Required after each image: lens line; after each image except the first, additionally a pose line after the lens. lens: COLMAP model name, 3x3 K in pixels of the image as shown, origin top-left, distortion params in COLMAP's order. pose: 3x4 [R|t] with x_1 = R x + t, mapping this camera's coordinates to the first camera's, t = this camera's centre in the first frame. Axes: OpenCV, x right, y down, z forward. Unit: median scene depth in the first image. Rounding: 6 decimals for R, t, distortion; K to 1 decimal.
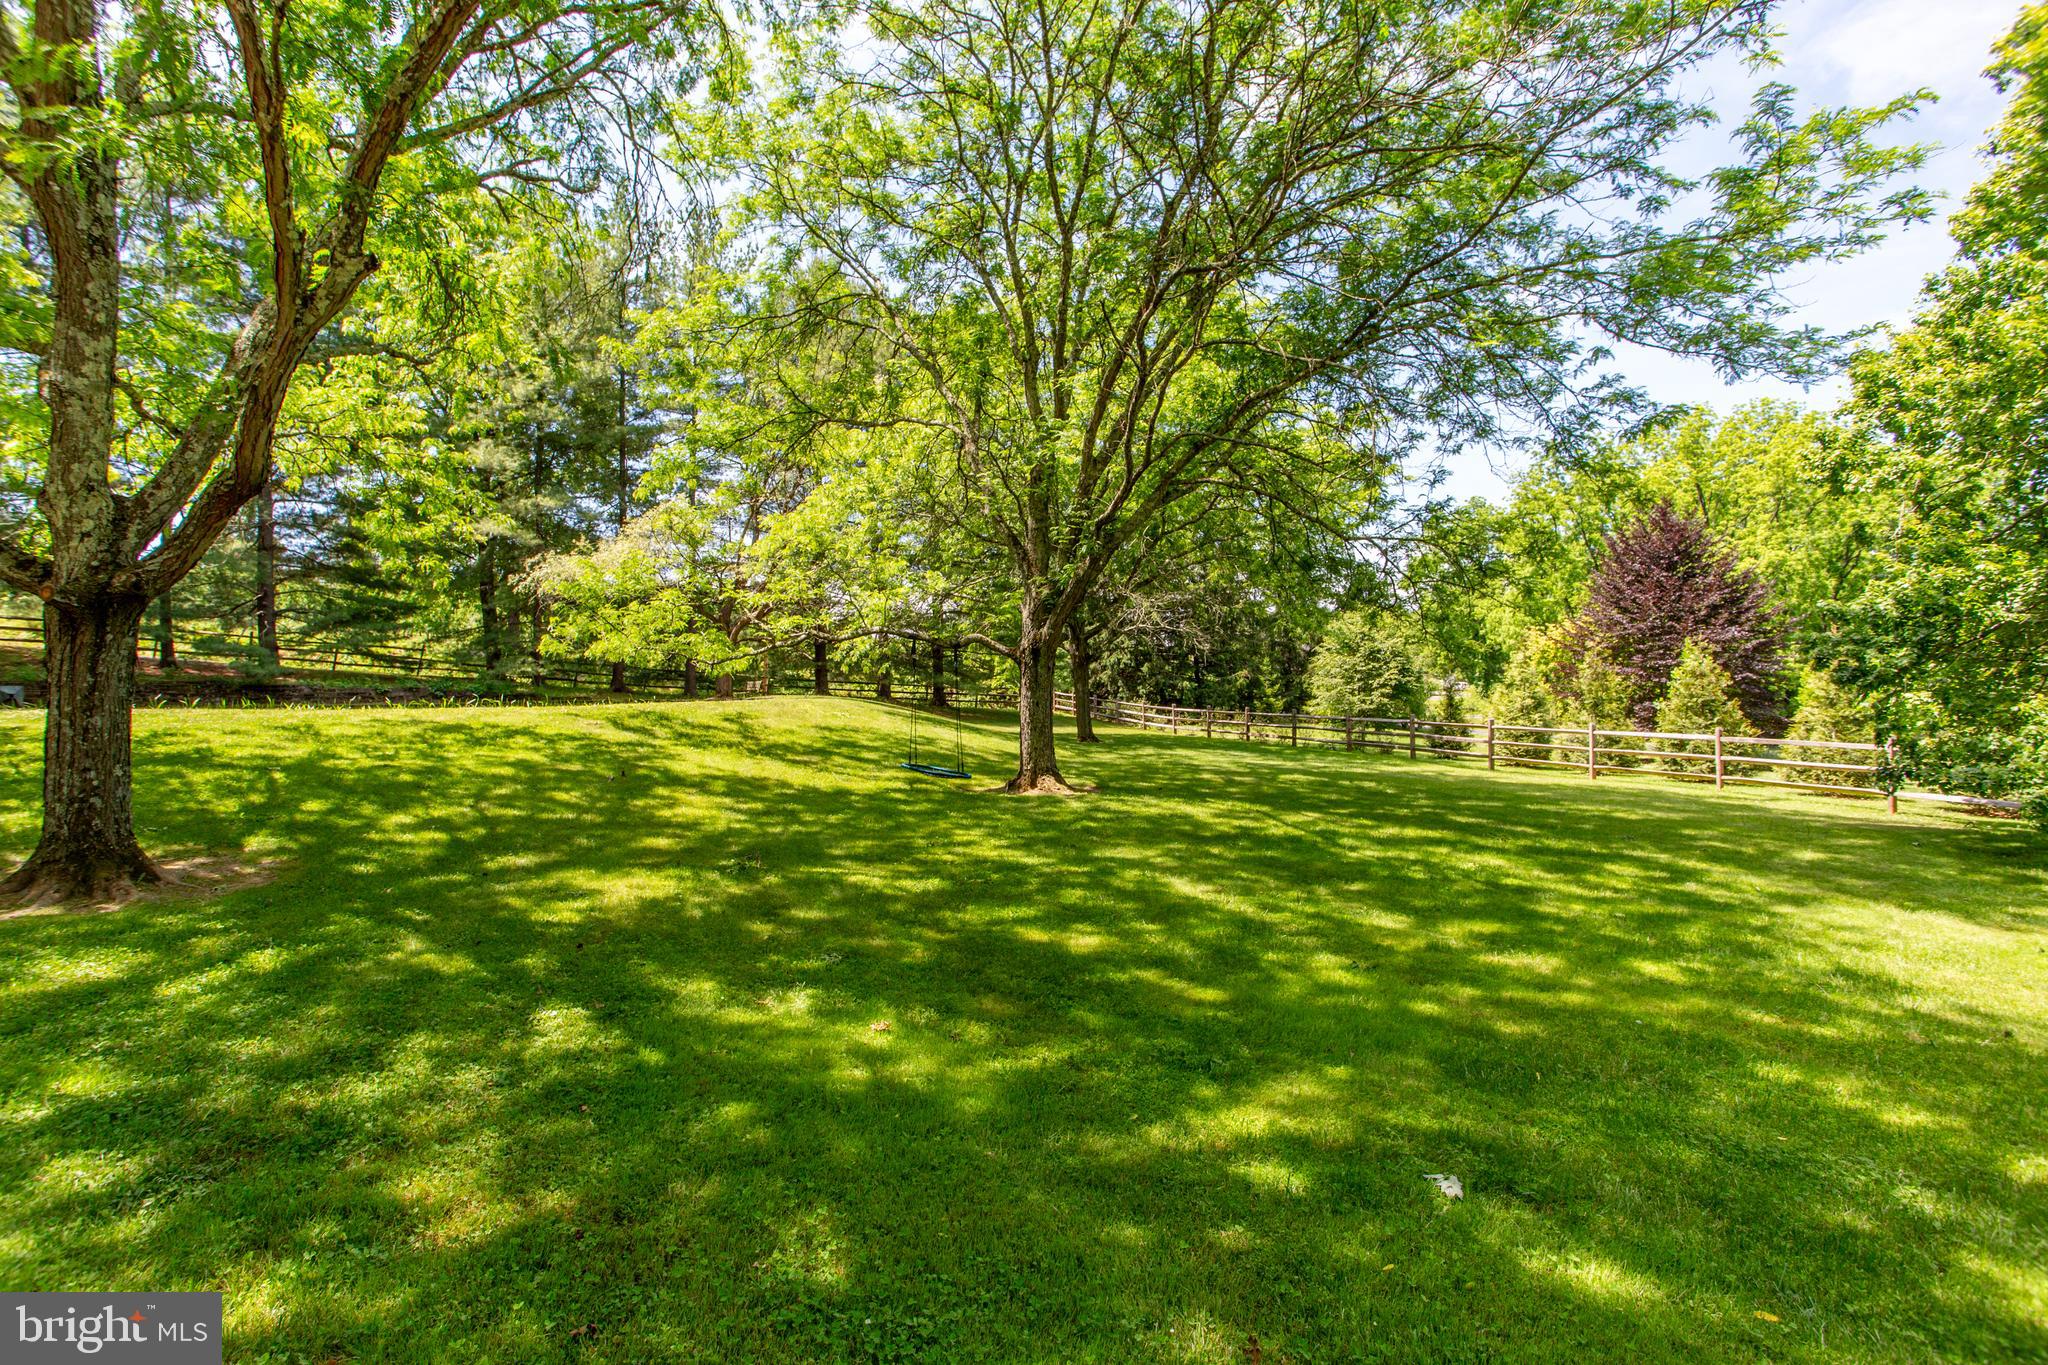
lens RADIAL K [[956.0, 0, 1024.0], [0, 956.0, 682.5], [0, 0, 1]] dist [-0.074987, 0.023749]
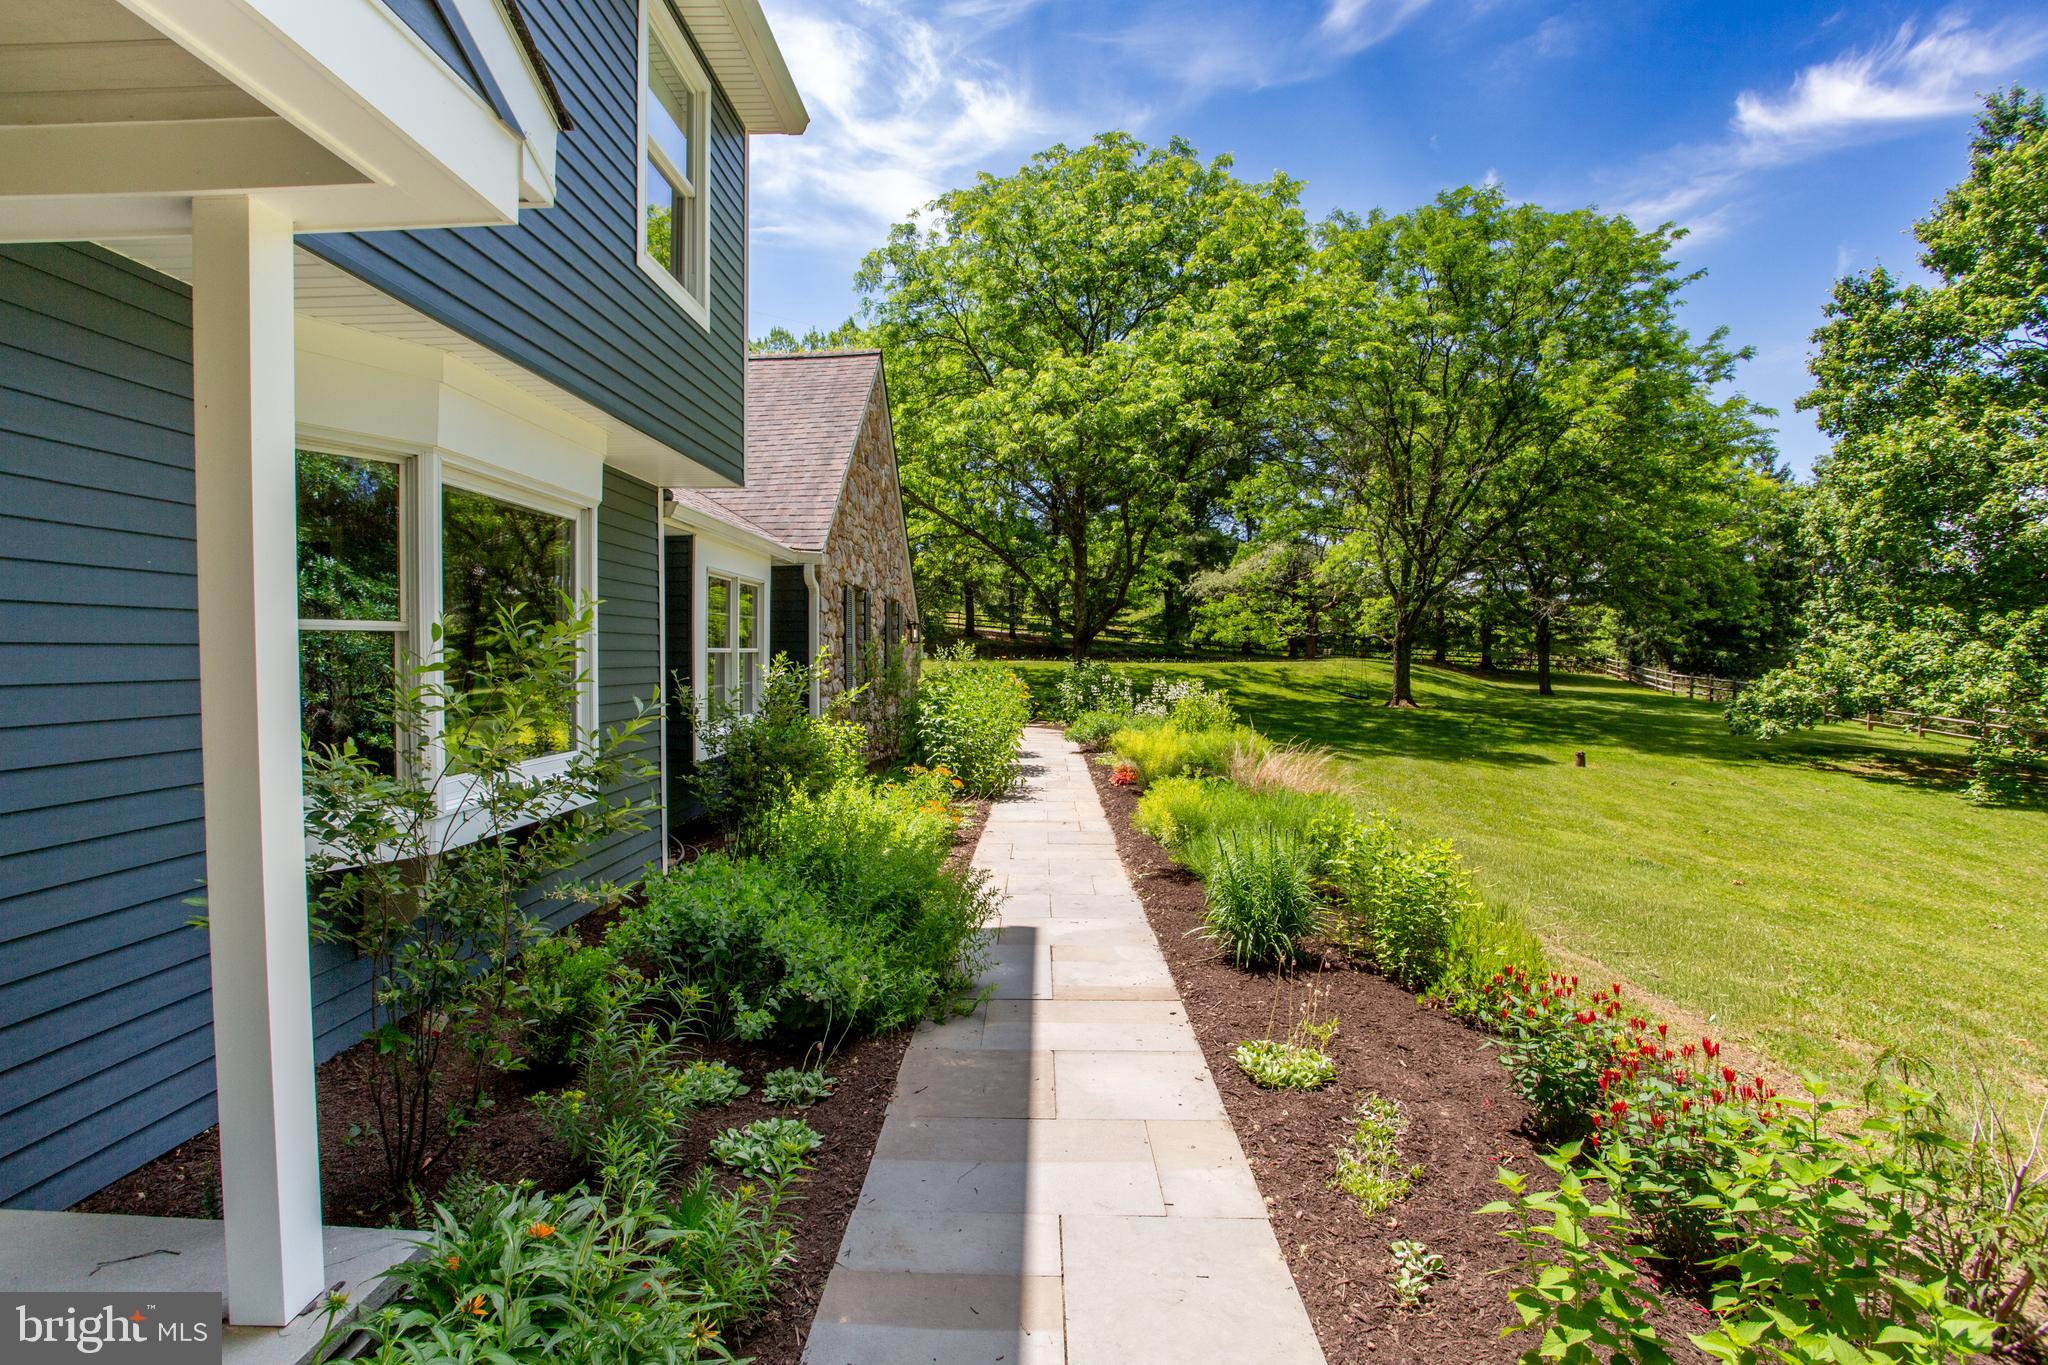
lens RADIAL K [[956.0, 0, 1024.0], [0, 956.0, 682.5], [0, 0, 1]] dist [-0.074987, 0.023749]
pose [[0.784866, 0.032099, -0.618834, 0.532028], [-0.004651, 0.998934, 0.045916, -0.027244], [0.619649, -0.033160, 0.784179, -0.945513]]
